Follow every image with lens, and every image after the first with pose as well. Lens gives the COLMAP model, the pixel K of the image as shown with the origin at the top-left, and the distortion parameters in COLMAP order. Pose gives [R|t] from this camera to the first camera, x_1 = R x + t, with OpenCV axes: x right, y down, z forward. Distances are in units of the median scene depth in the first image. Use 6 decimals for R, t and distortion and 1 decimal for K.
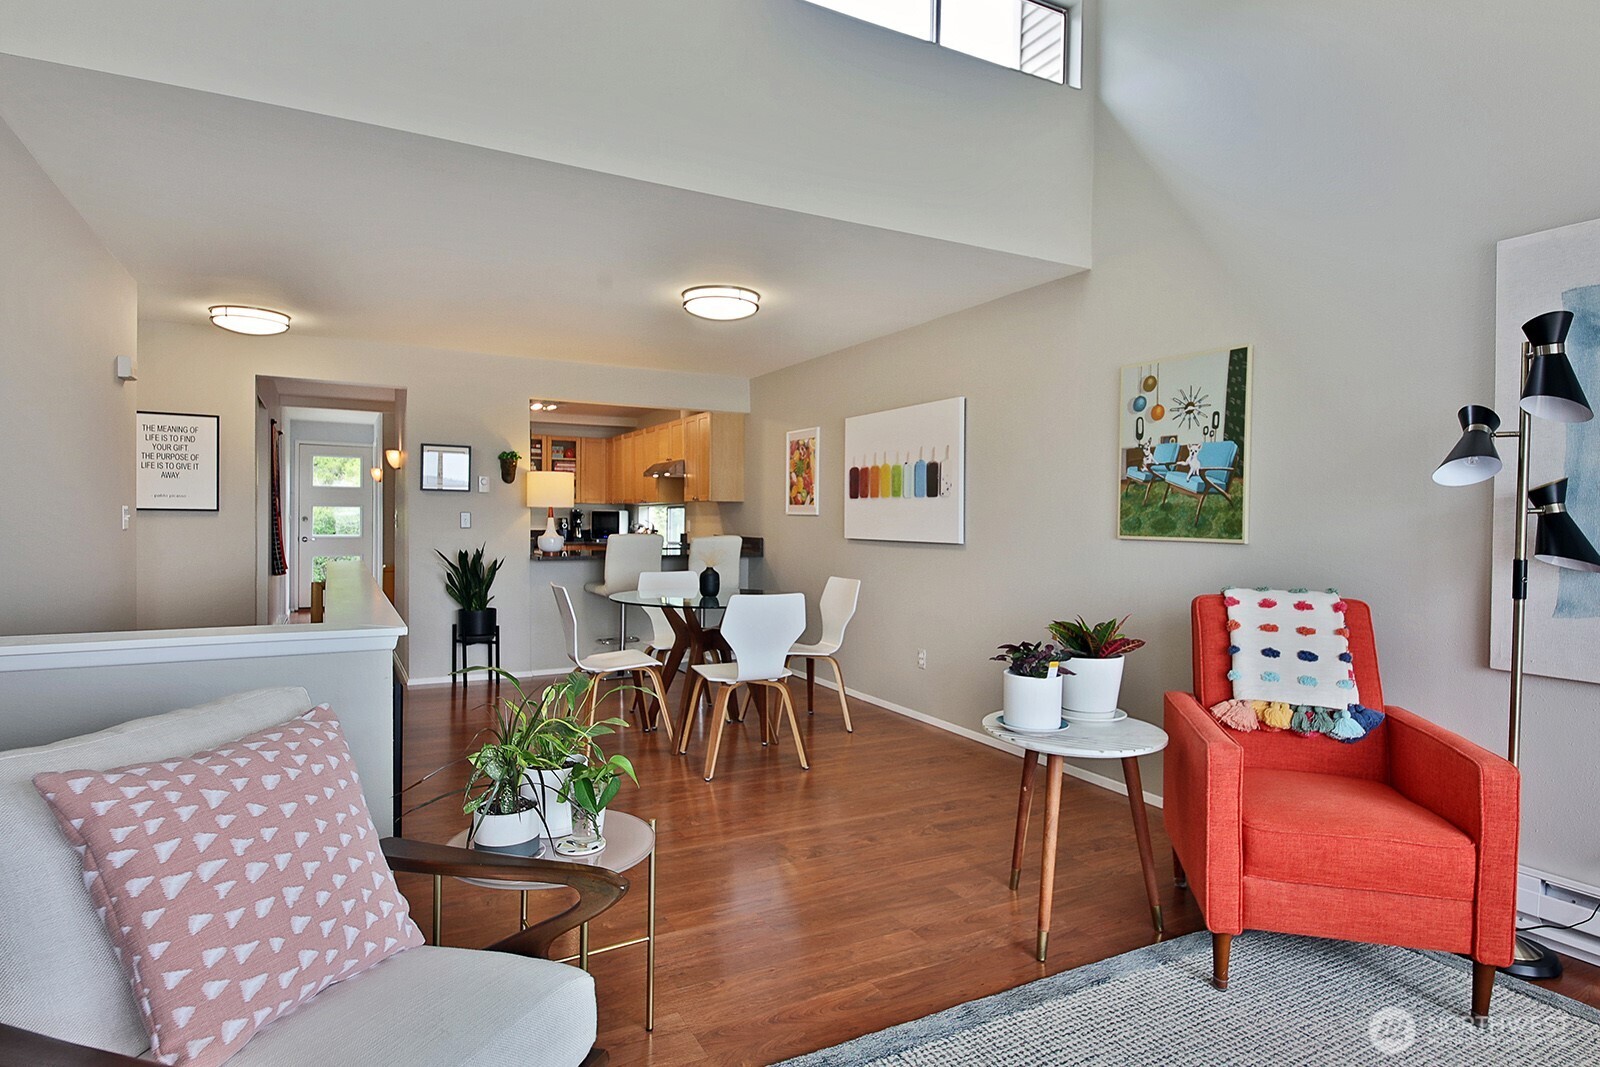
lens RADIAL K [[880.8, 0, 800.0], [0, 880.8, 533.5], [0, 0, 1]] dist [-0.000518, -0.000020]
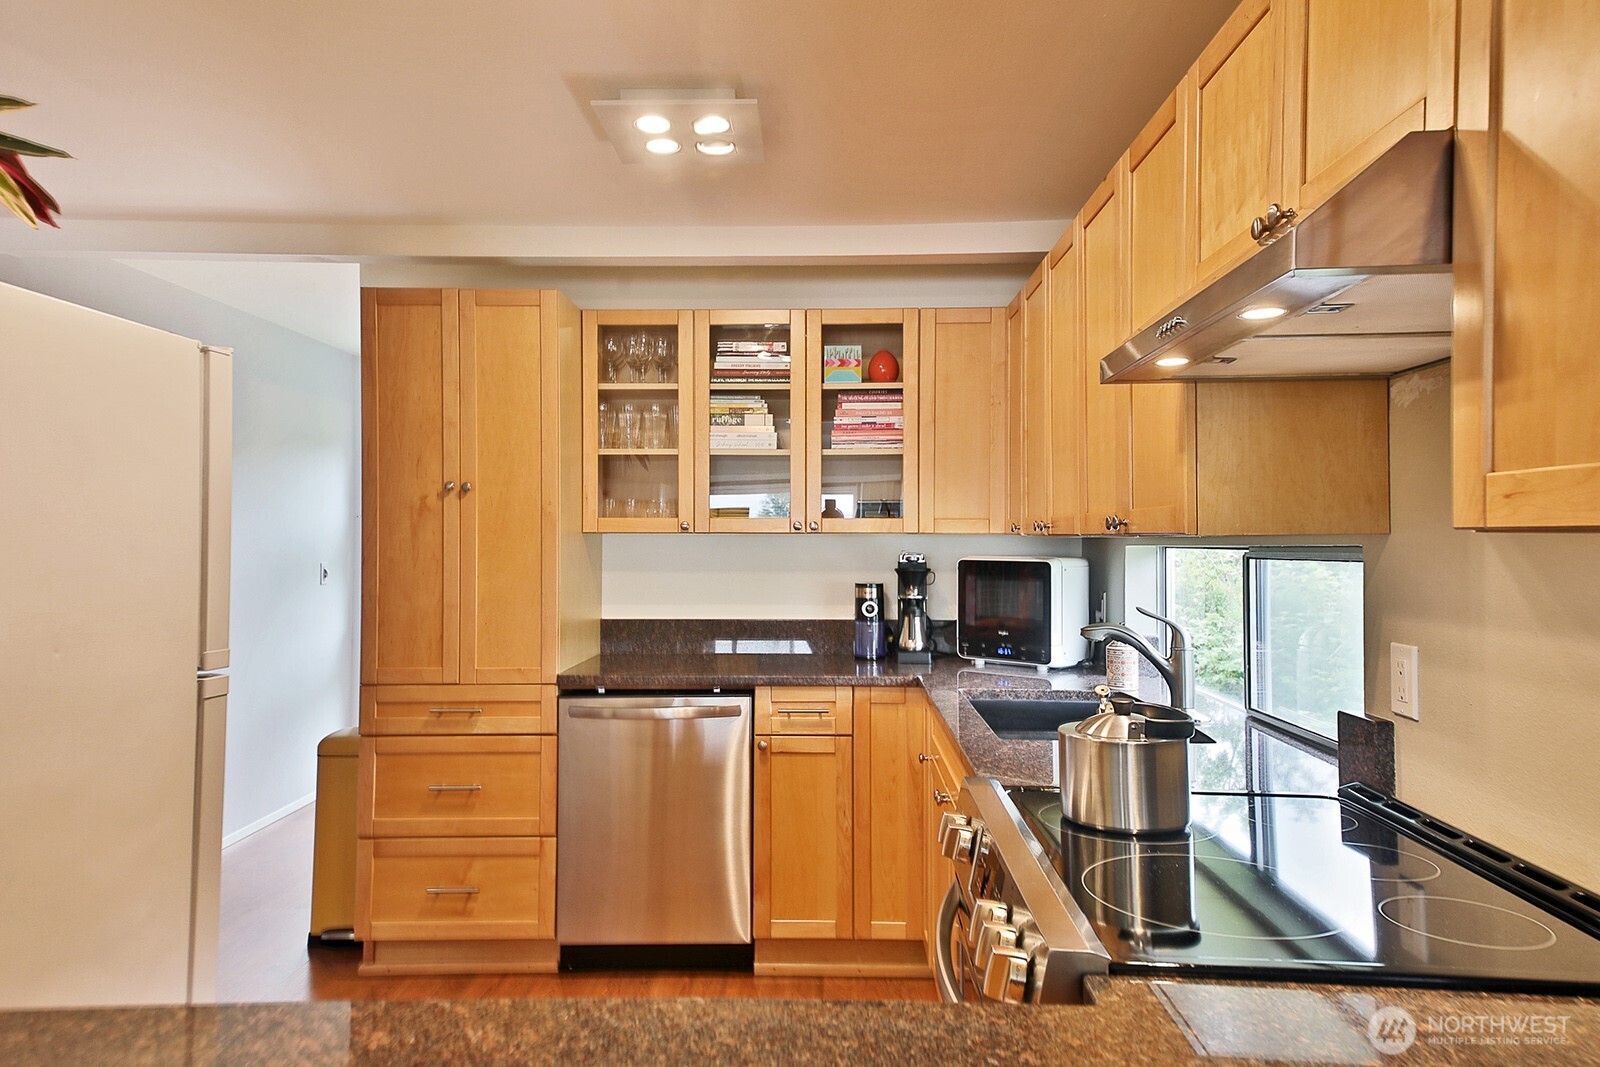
lens RADIAL K [[1055.8, 0, 800.0], [0, 1055.8, 533.5], [0, 0, 1]] dist [-0.001379, -0.000217]
pose [[0.867547, -0.005255, -0.497328, -0.108627], [-0.007348, 0.999700, -0.023380, -0.025914], [0.497301, 0.023938, 0.867248, 0.675669]]
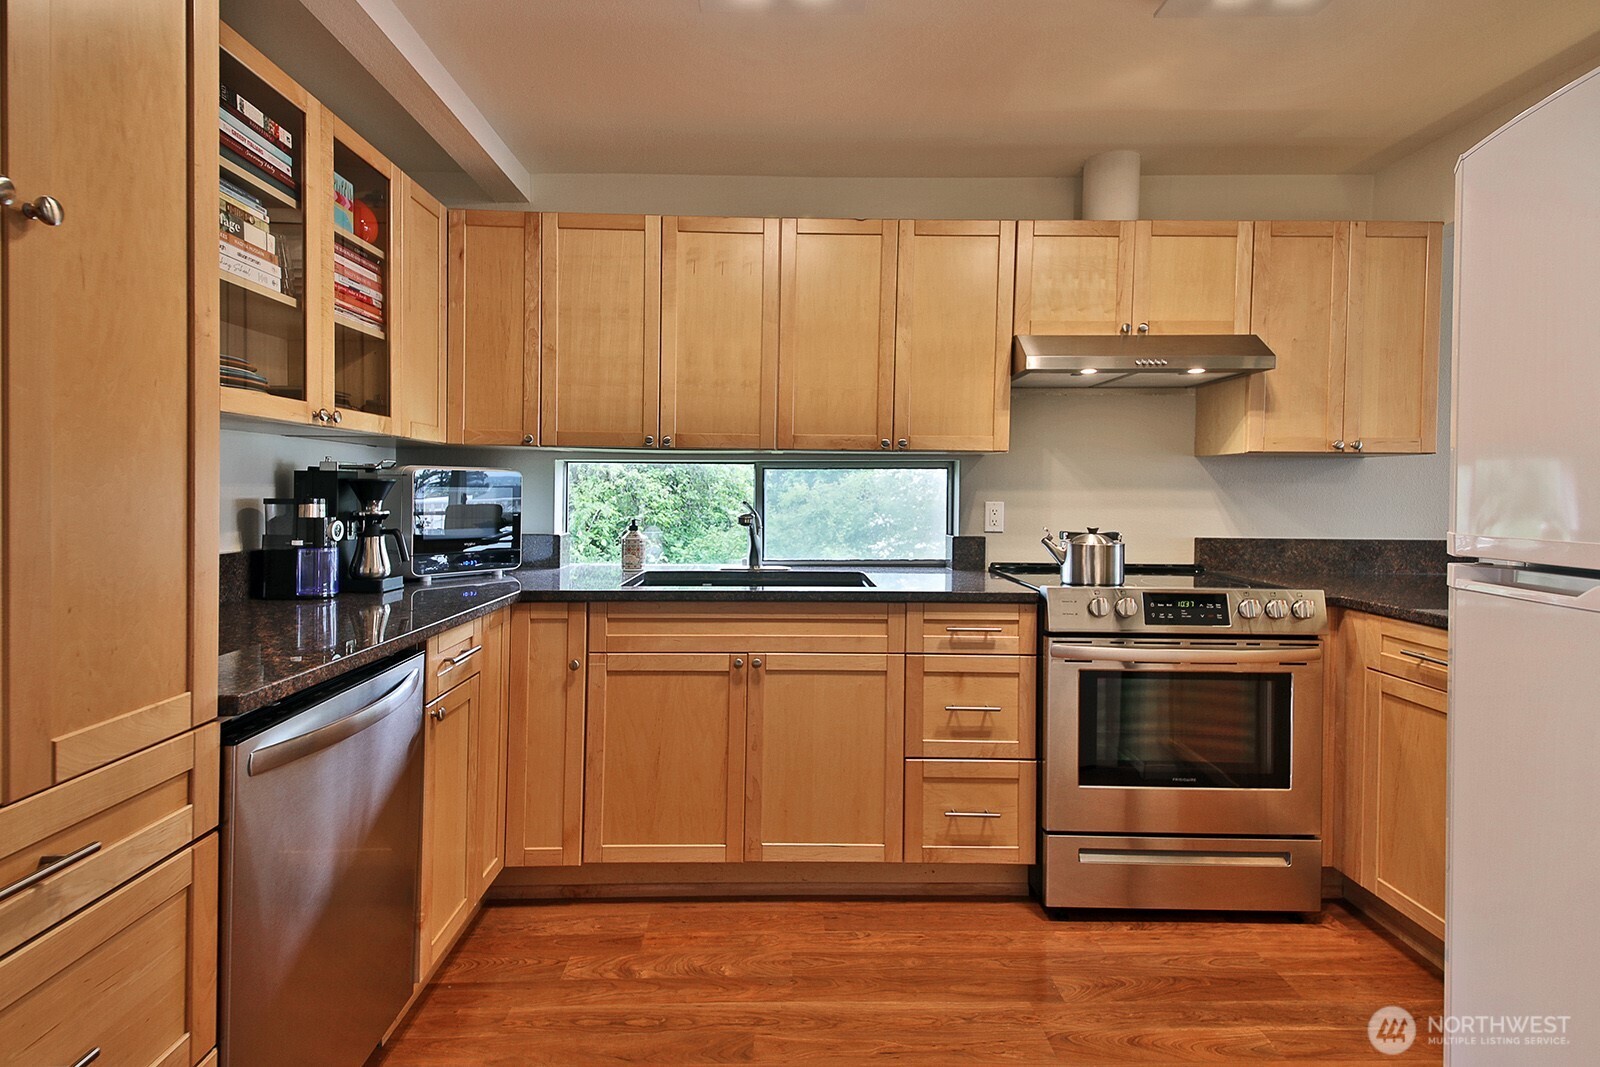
lens RADIAL K [[764.1, 0, 800.0], [0, 764.1, 533.5], [0, 0, 1]] dist [0.000590, 0.000002]
pose [[0.451851, -0.051048, 0.890632, -0.360252], [0.011658, 0.998614, 0.051322, -0.018143], [-0.892017, -0.012807, 0.451820, 0.786632]]
